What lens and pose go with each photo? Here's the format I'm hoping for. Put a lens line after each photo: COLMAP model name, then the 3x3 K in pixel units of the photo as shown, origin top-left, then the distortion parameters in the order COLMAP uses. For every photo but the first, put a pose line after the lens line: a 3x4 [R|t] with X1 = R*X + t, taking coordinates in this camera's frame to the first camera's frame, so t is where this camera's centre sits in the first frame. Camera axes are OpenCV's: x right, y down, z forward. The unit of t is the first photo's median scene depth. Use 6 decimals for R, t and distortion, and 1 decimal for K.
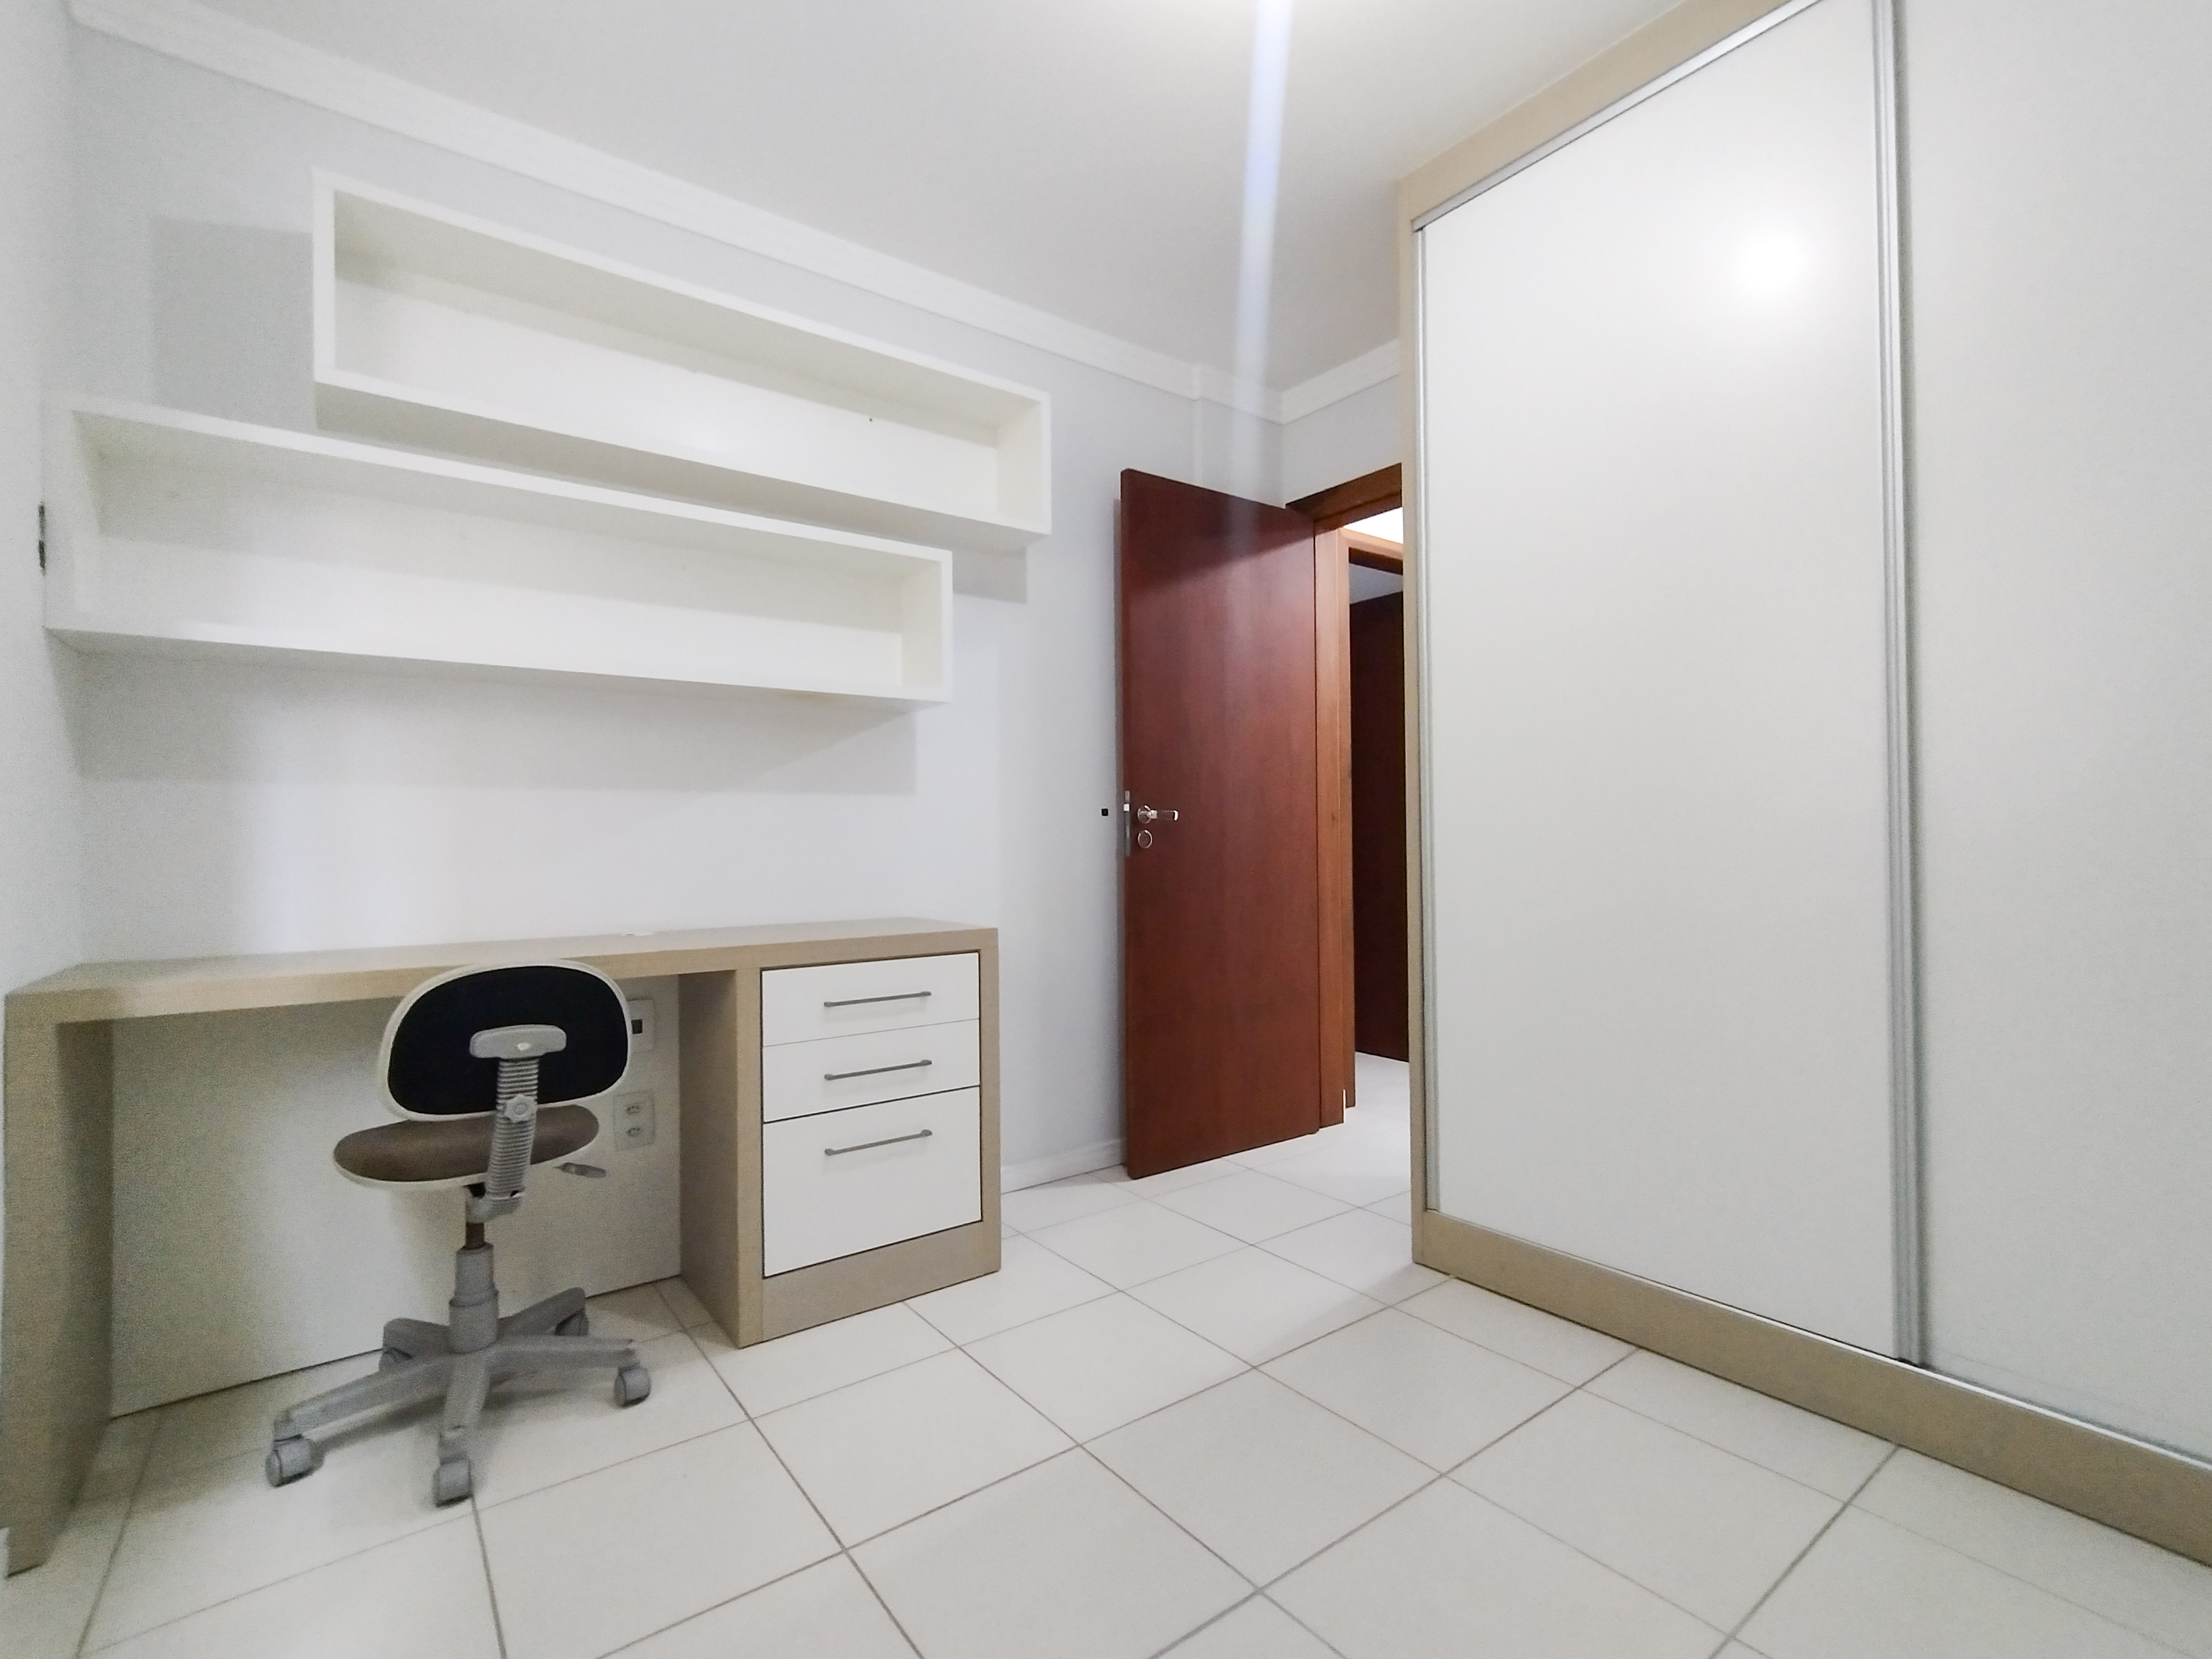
lens RADIAL K [[1008.6, 0, 1097.7], [0, 1008.6, 840.2], [0, 0, 1]] dist [0.000342, 0.000834]
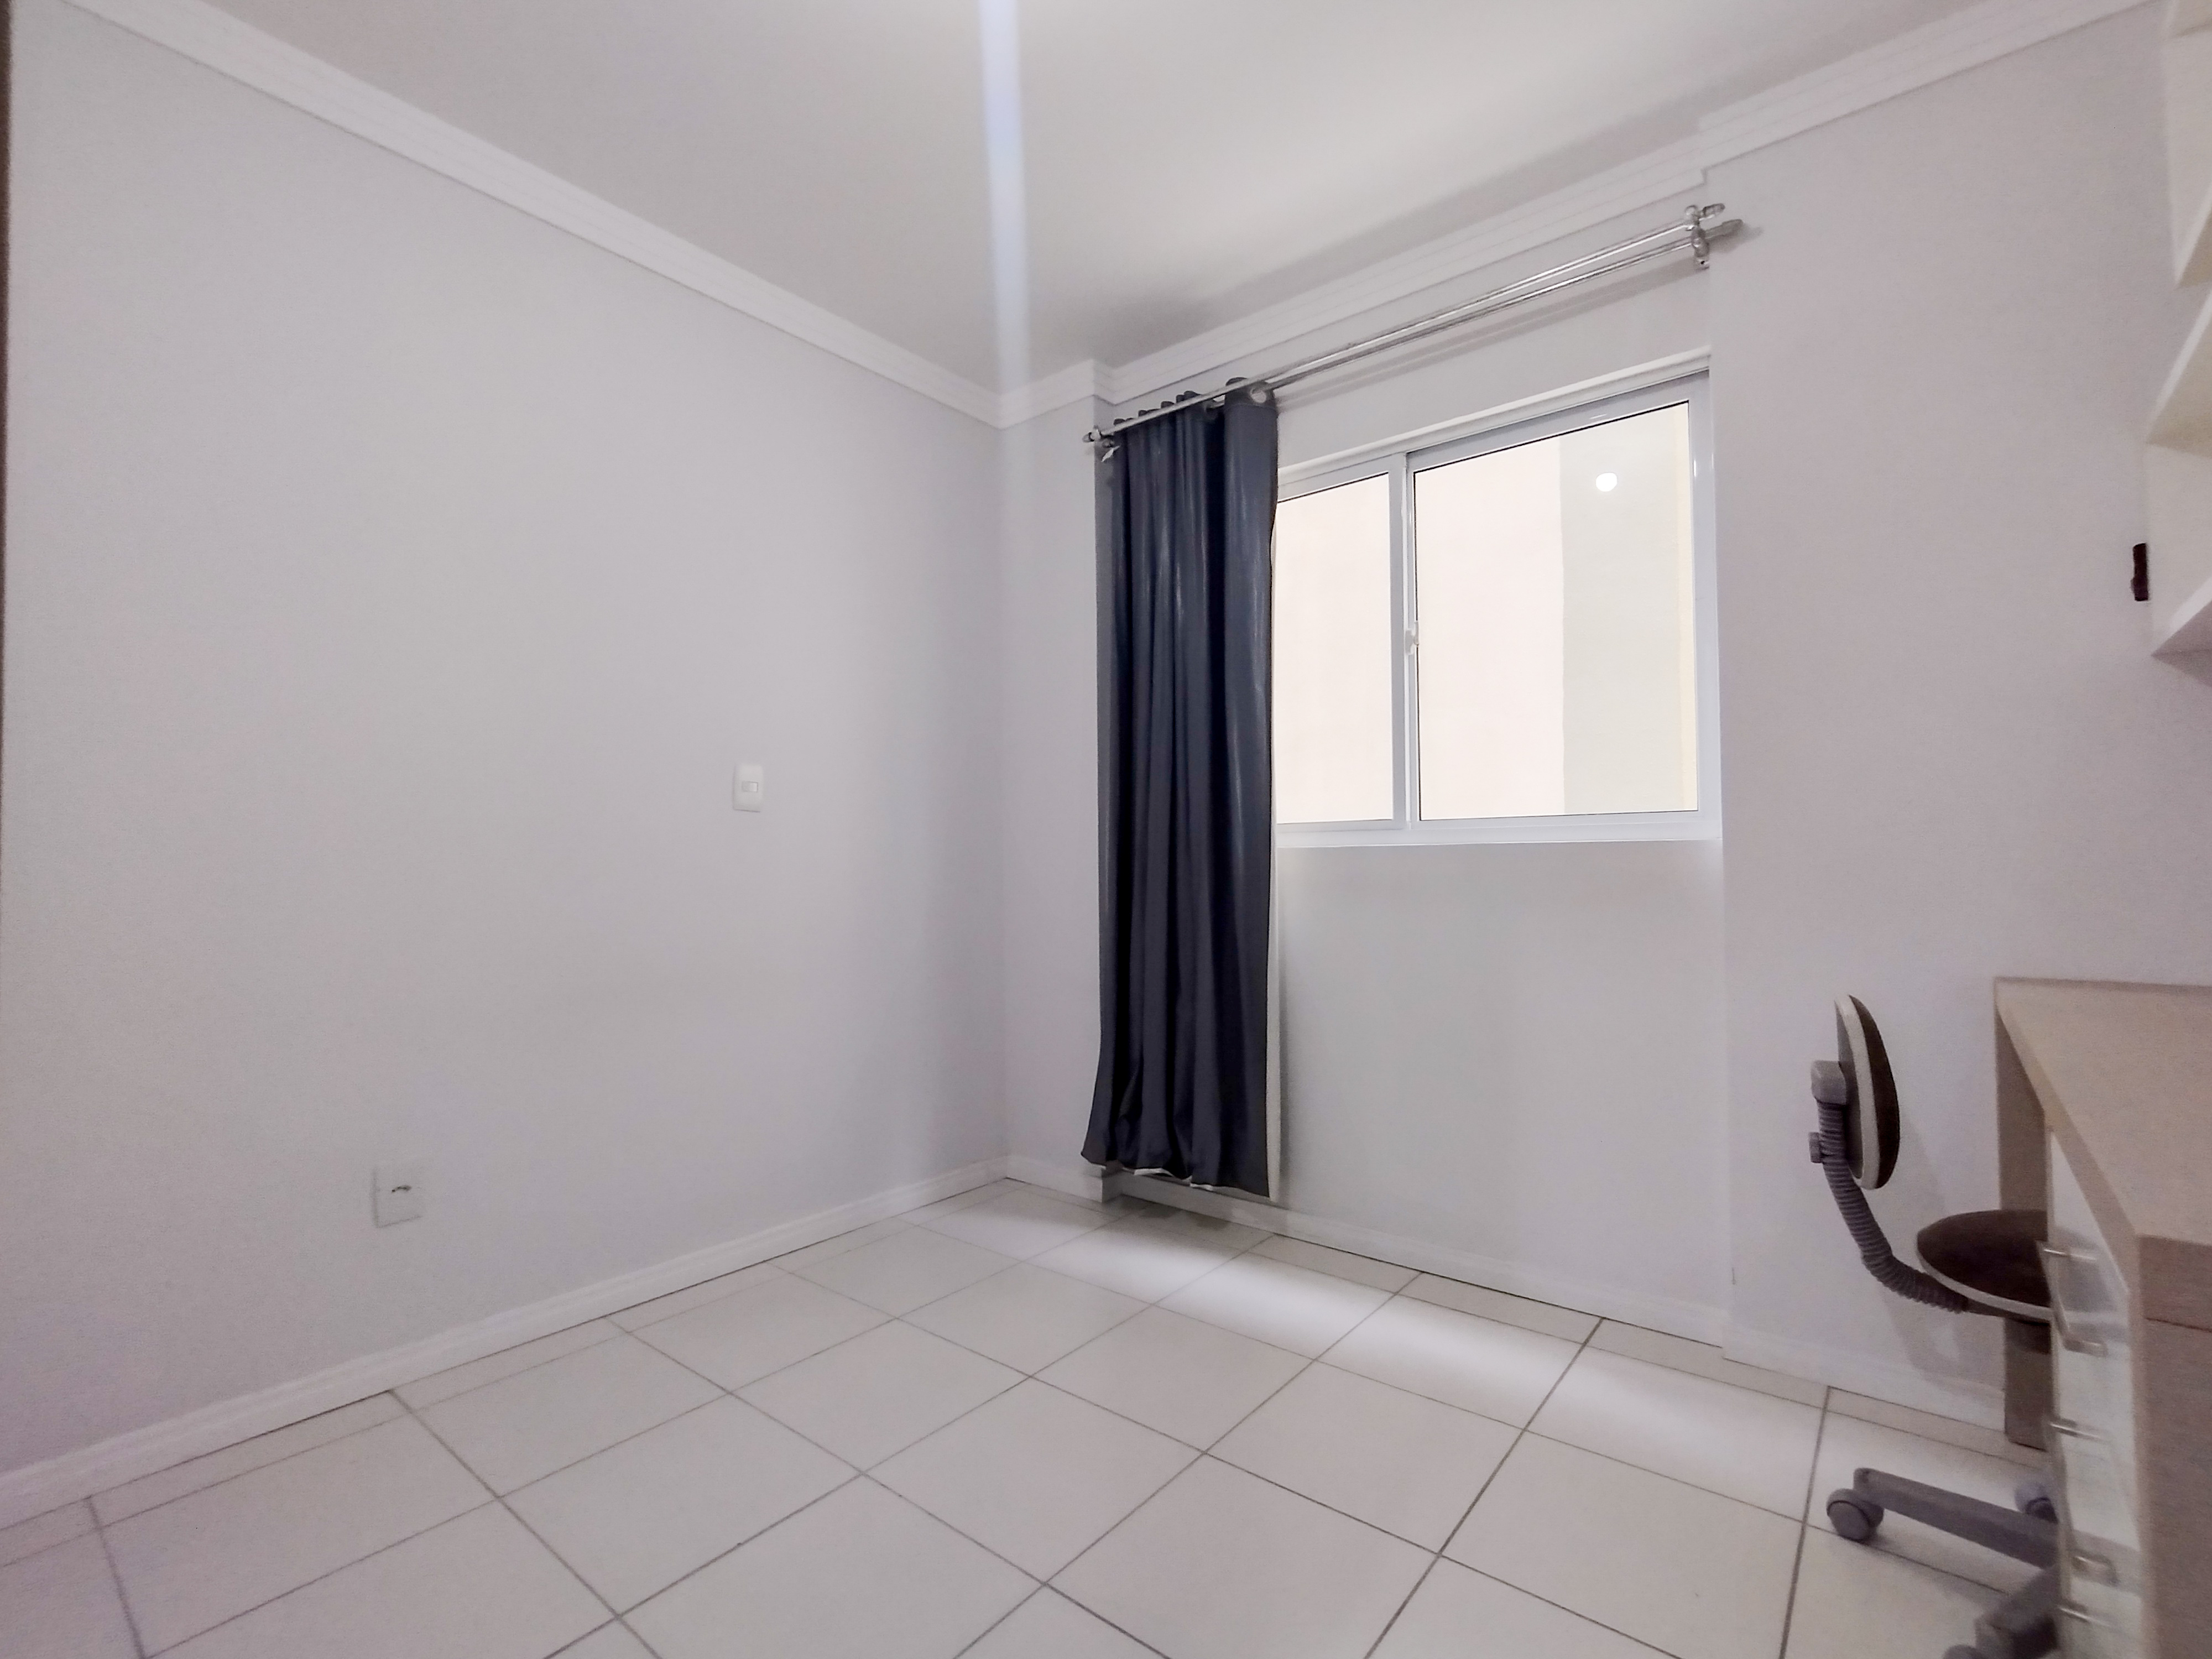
lens RADIAL K [[1008.6, 0, 1097.7], [0, 1008.6, 840.2], [0, 0, 1]] dist [0.000342, 0.000834]
pose [[-0.967395, 0.011255, -0.253023, 0.234646], [0.018448, 0.999490, -0.026076, -0.004337], [0.252600, -0.029893, -0.967109, 1.349810]]
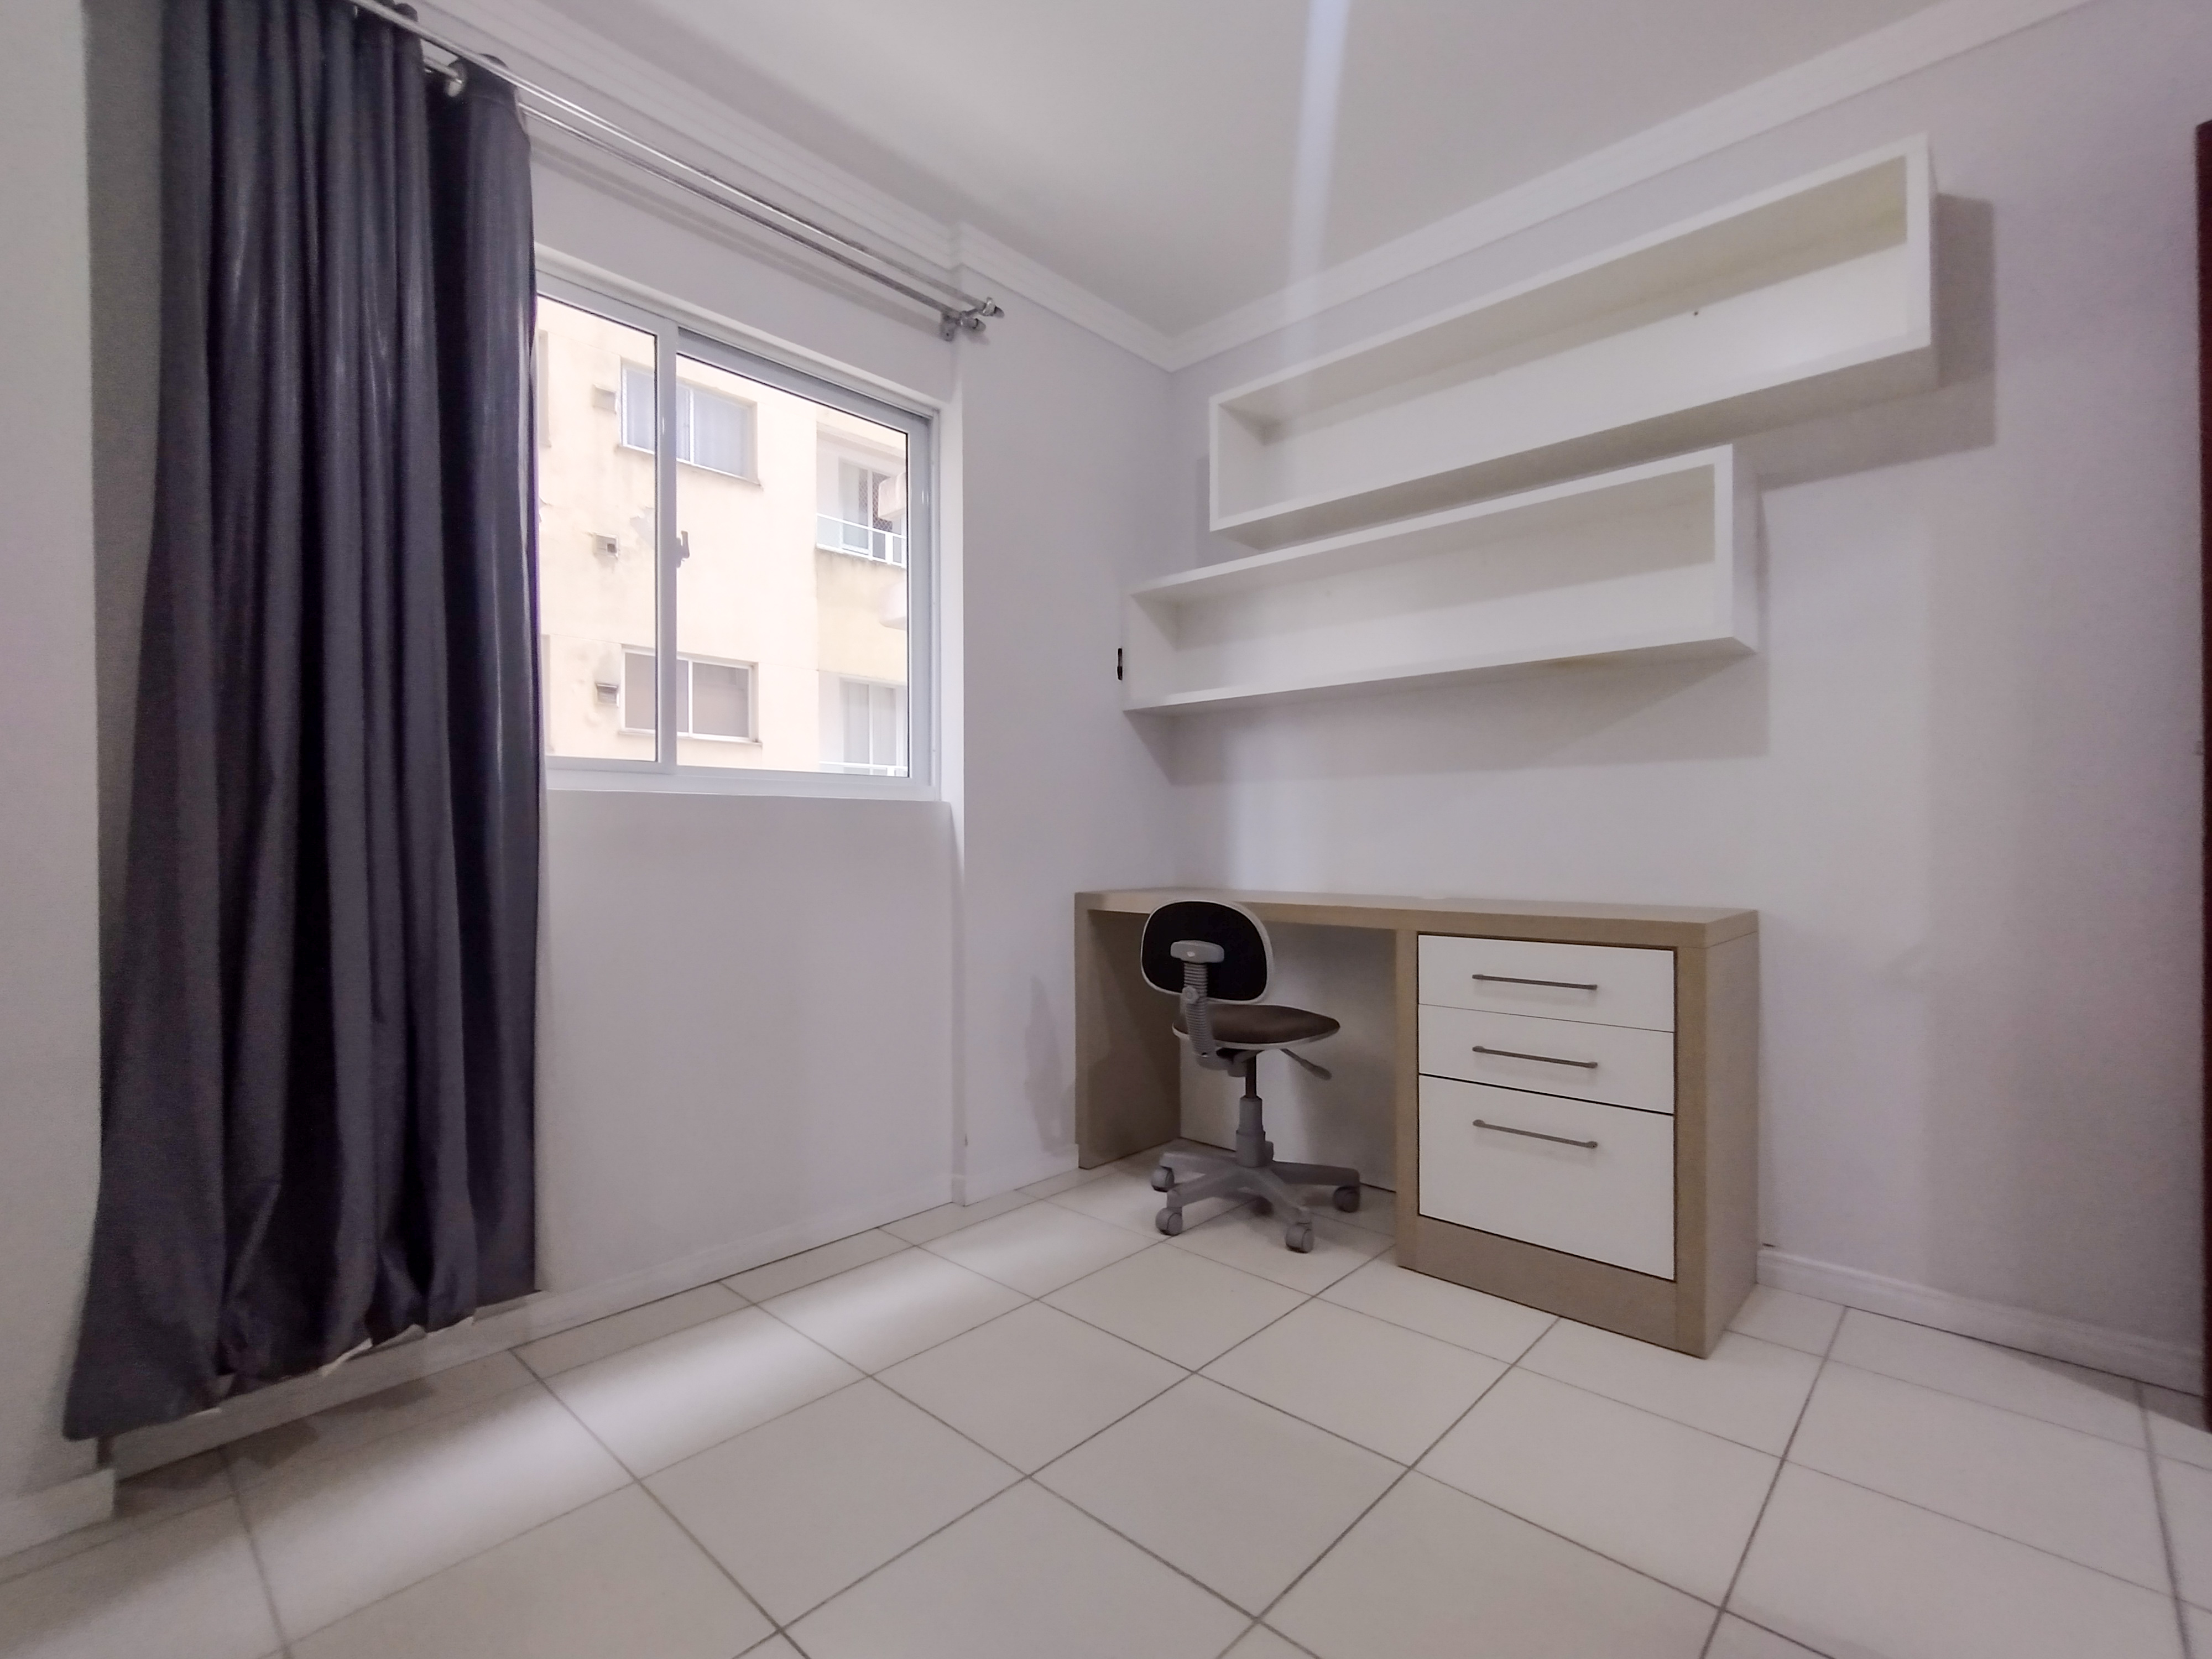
lens RADIAL K [[1008.6, 0, 1097.7], [0, 1008.6, 840.2], [0, 0, 1]] dist [0.000342, 0.000834]
pose [[0.185327, 0.013391, -0.982586, 0.672397], [0.004128, 0.999888, 0.014406, 0.010839], [0.982668, -0.006726, 0.185251, 0.456598]]
